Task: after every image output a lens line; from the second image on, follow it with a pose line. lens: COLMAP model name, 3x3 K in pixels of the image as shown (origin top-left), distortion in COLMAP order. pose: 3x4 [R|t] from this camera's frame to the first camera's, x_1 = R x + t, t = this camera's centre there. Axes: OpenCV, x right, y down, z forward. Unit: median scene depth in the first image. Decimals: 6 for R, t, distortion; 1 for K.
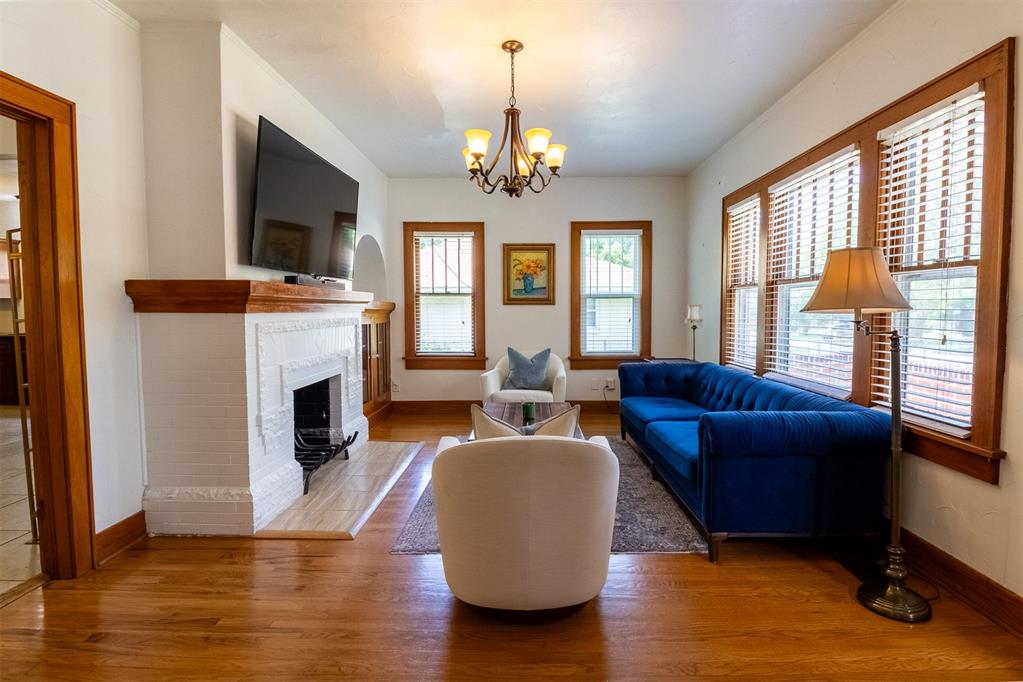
lens RADIAL K [[480.9, 0, 522.1], [0, 480.9, 335.7], [0, 0, 1]] dist [-0.002640, -0.011041]
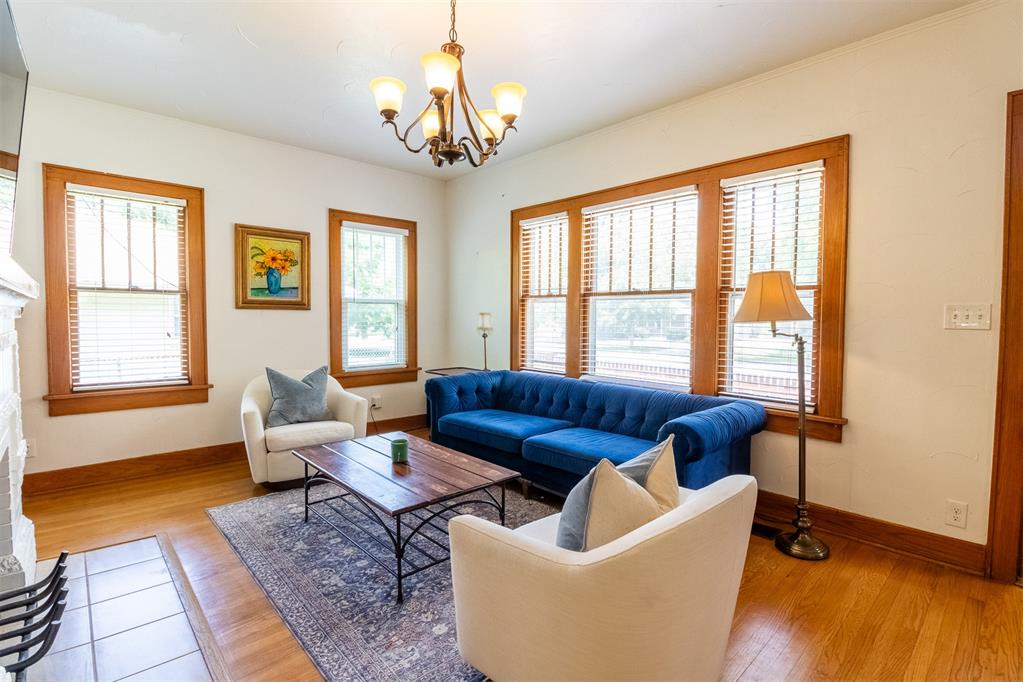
lens RADIAL K [[475.1, 0, 514.4], [0, 475.1, 336.3], [0, 0, 1]] dist [-0.000871, -0.012014]
pose [[0.723763, -0.019150, 0.689782, -0.275210], [0.027803, 0.999612, -0.001421, -0.013221], [-0.689488, 0.020206, 0.724015, 0.247730]]
